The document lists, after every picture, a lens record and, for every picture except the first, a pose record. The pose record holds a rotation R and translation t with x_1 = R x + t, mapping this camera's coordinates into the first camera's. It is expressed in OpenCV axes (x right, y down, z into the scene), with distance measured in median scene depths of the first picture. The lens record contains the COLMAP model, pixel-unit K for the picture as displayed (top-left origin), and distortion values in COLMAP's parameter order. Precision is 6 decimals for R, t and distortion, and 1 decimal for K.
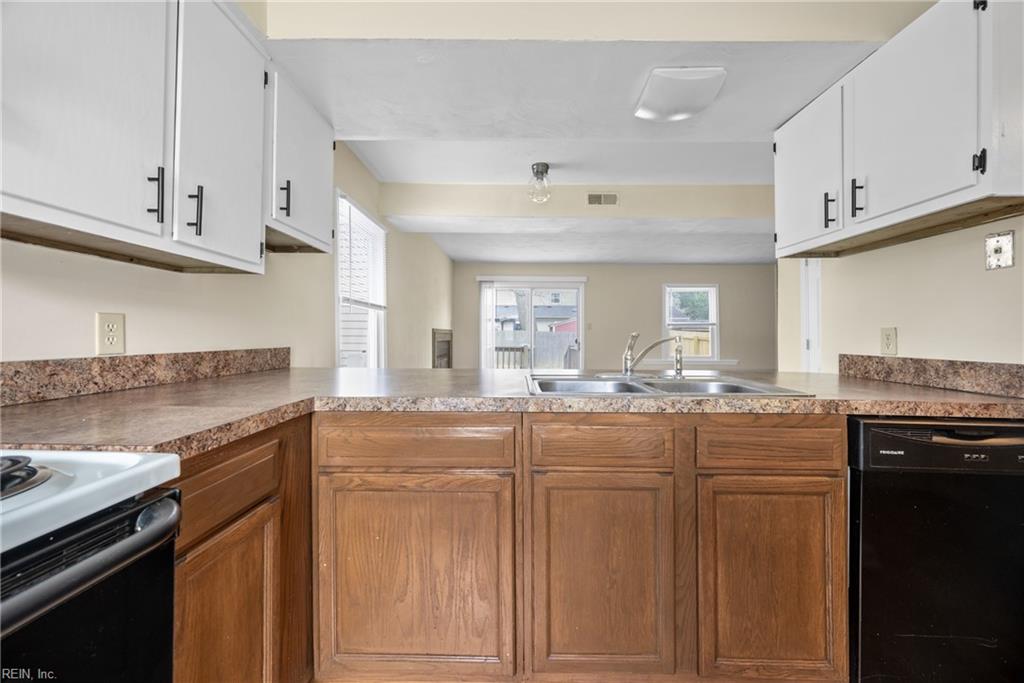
lens RADIAL K [[407.3, 0, 507.9], [0, 407.3, 330.3], [0, 0, 1]] dist [-0.000315, -0.000024]
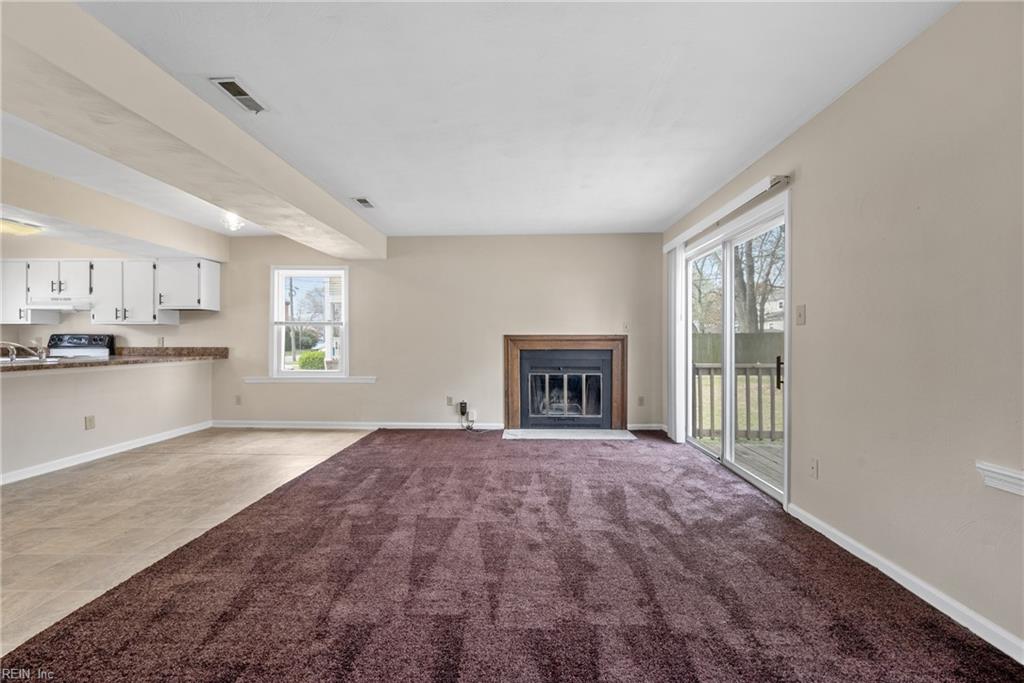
lens RADIAL K [[407.3, 0, 516.3], [0, 407.3, 339.9], [0, 0, 1]] dist [-0.000315, -0.000024]
pose [[-0.003876, -0.005028, -0.999980, 3.411673], [0.010468, 0.999932, -0.005068, 0.051411], [0.999938, -0.010487, -0.003823, 4.922131]]
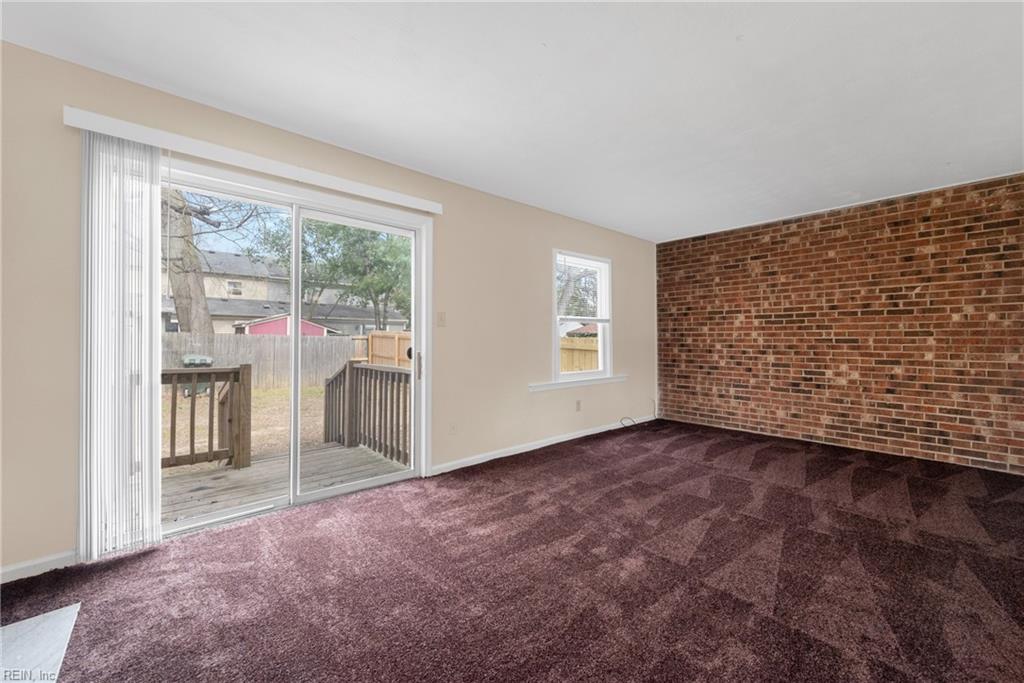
lens RADIAL K [[407.3, 0, 510.8], [0, 407.3, 343.5], [0, 0, 1]] dist [-0.000315, -0.000024]
pose [[0.739723, -0.005009, 0.672893, -0.042461], [-0.008355, 0.999827, 0.016628, 0.010167], [-0.672859, -0.017923, 0.739553, 0.595042]]
